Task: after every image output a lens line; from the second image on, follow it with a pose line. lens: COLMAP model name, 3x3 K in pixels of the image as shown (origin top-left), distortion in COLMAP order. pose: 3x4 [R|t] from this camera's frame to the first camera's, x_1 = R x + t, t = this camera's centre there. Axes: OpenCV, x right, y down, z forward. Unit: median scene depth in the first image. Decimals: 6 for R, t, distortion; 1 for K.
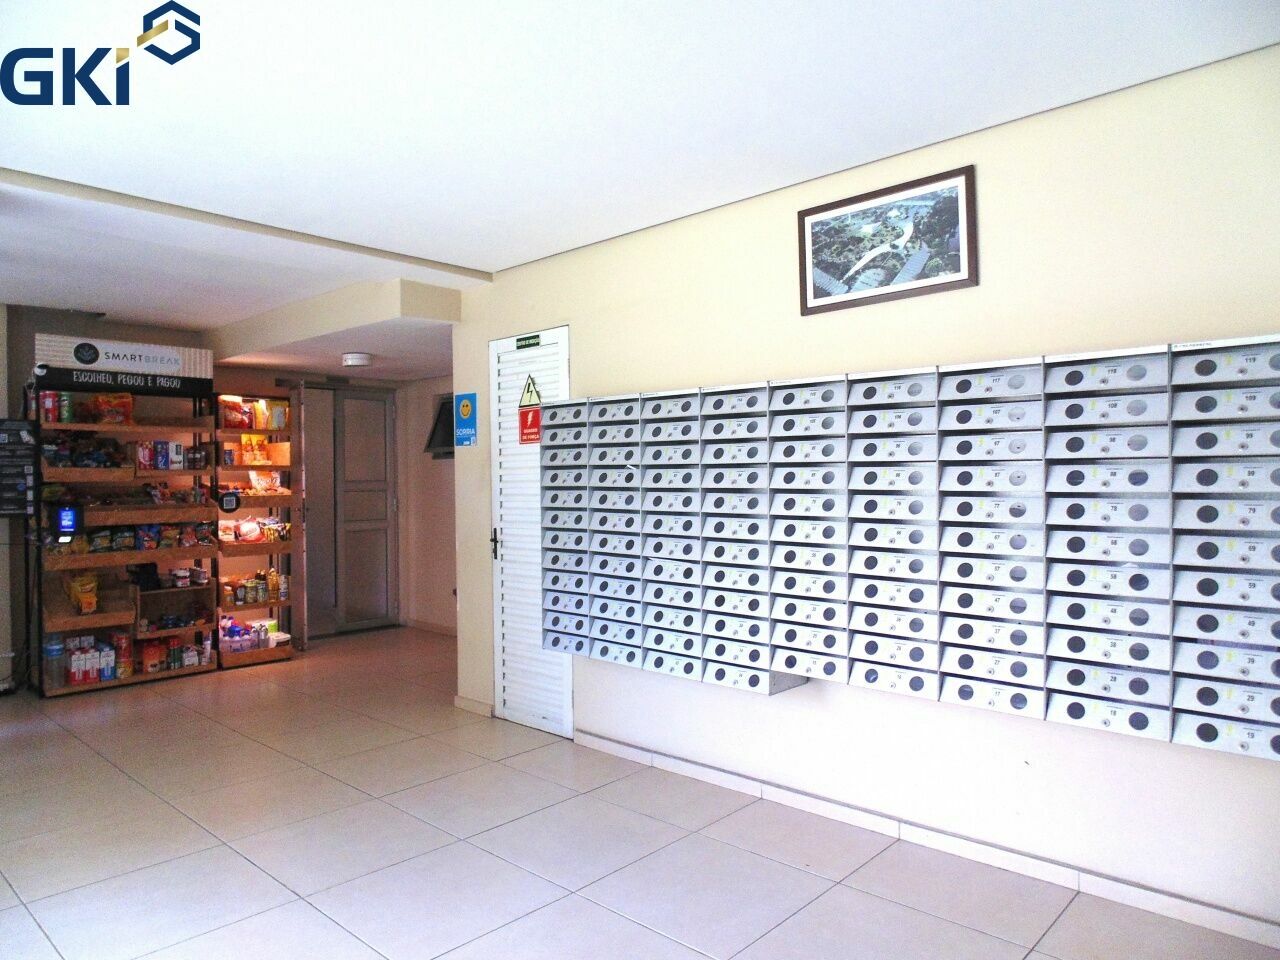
lens RADIAL K [[851.4, 0, 651.8], [0, 851.4, 478.1], [0, 0, 1]] dist [-0.005523, -0.005567]
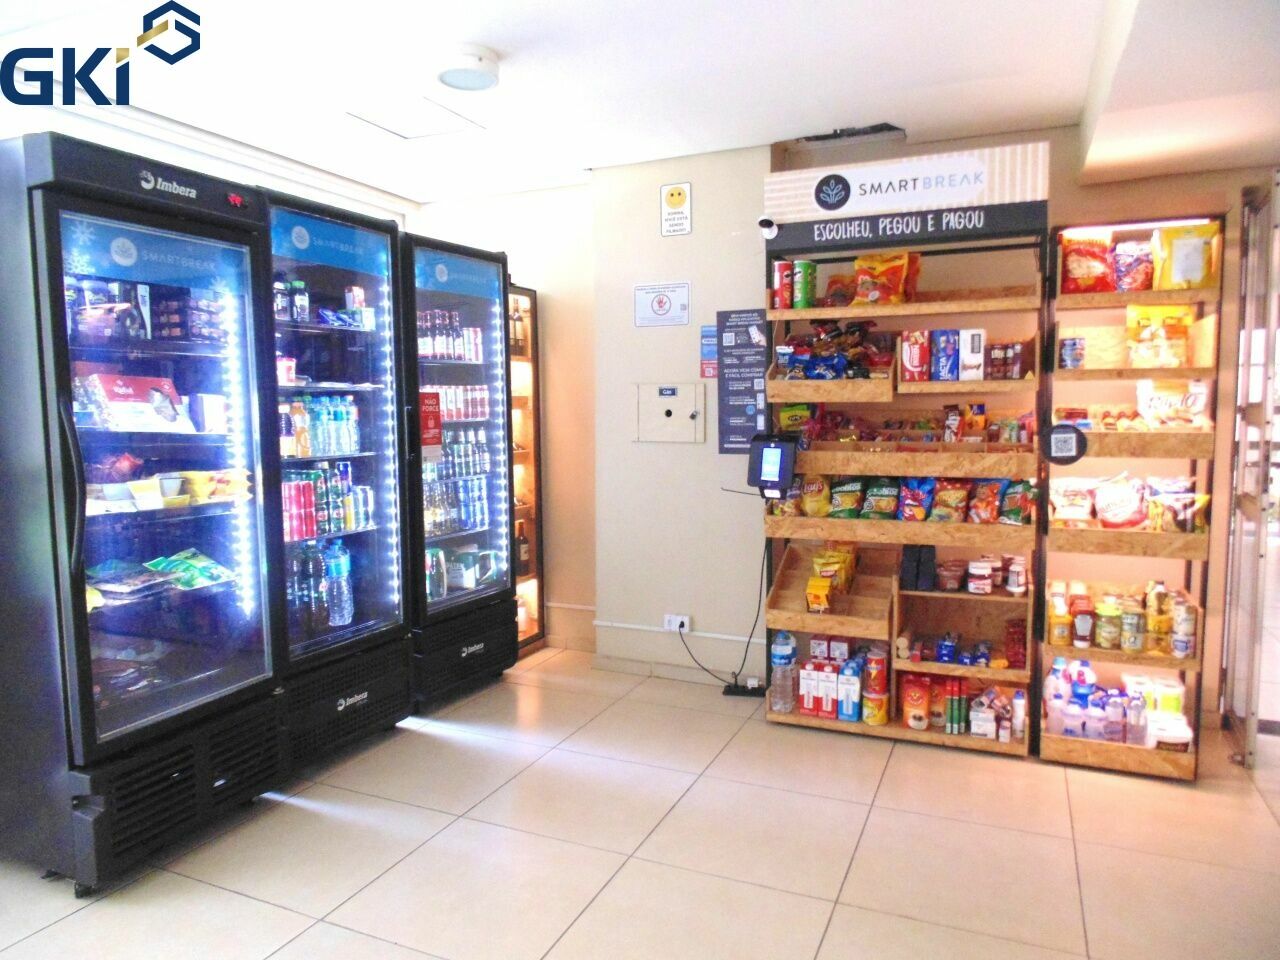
lens RADIAL K [[851.4, 0, 651.8], [0, 851.4, 478.1], [0, 0, 1]] dist [-0.005523, -0.005567]
pose [[0.332953, 0.085284, -0.939079, -0.112316], [0.002621, 0.995814, 0.091366, 0.002067], [0.942940, -0.032882, 0.331335, 0.643242]]
